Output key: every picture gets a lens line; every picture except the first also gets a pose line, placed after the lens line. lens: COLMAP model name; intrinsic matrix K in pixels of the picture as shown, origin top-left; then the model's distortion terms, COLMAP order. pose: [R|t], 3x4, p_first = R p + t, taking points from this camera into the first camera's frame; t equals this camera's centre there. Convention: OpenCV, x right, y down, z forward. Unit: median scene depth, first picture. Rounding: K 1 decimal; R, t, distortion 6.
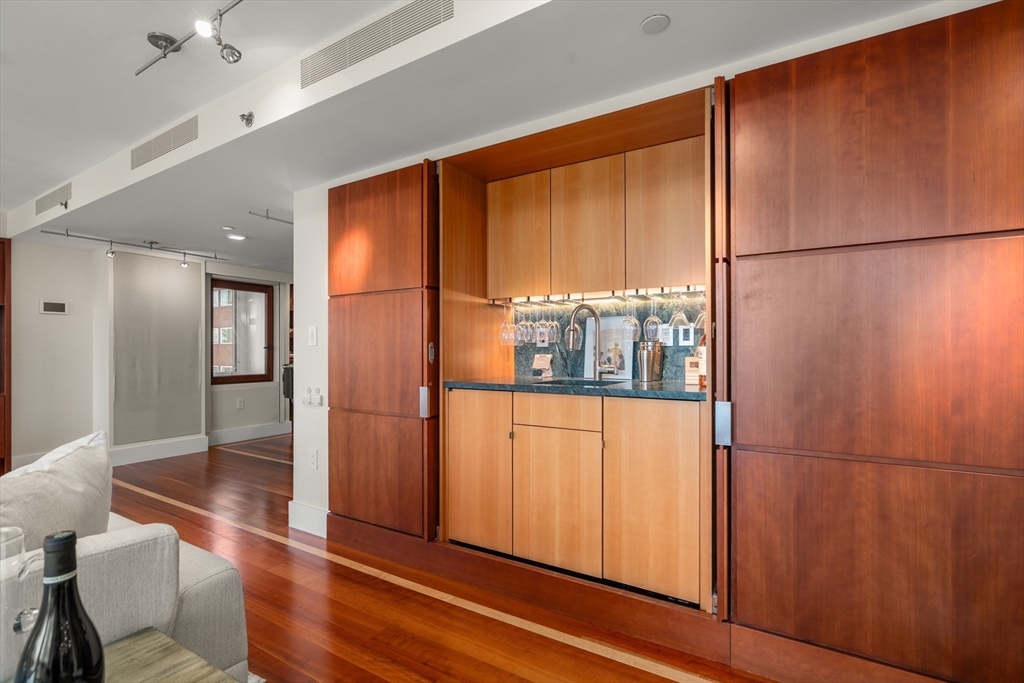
lens RADIAL K [[479.4, 0, 511.9], [0, 479.4, 349.0], [0, 0, 1]] dist [-0.003118, -0.000233]
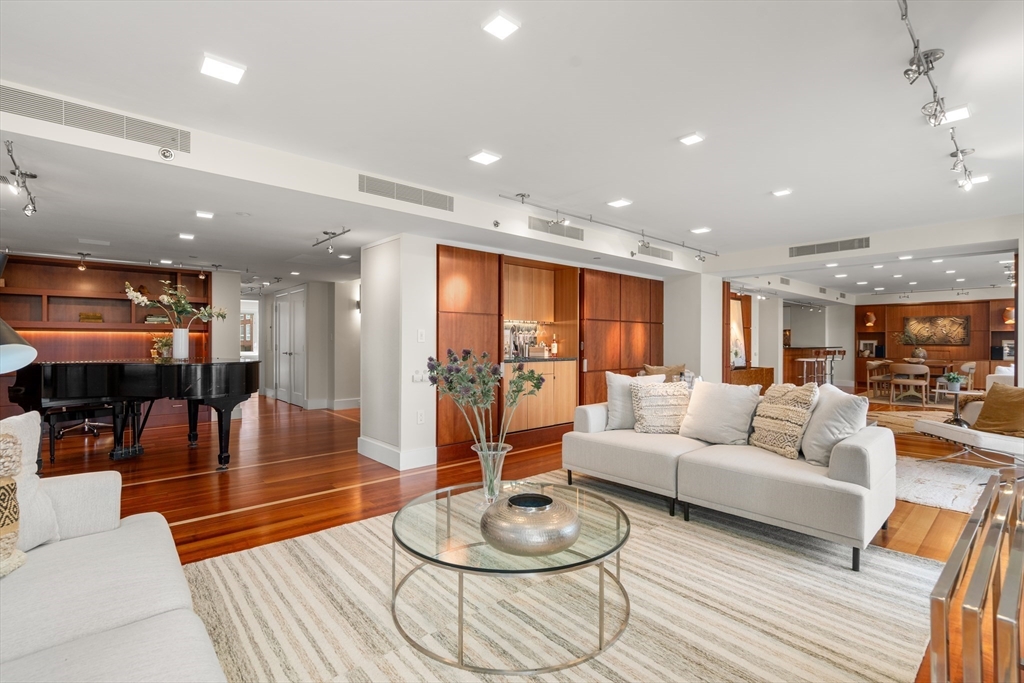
lens RADIAL K [[464.9, 0, 506.7], [0, 464.9, 342.2], [0, 0, 1]] dist [-0.000741, 0.000198]
pose [[0.297055, 0.001579, 0.954859, -2.078472], [-0.006621, 0.999978, 0.000406, -0.010913], [-0.954837, -0.006443, 0.297059, 0.384621]]
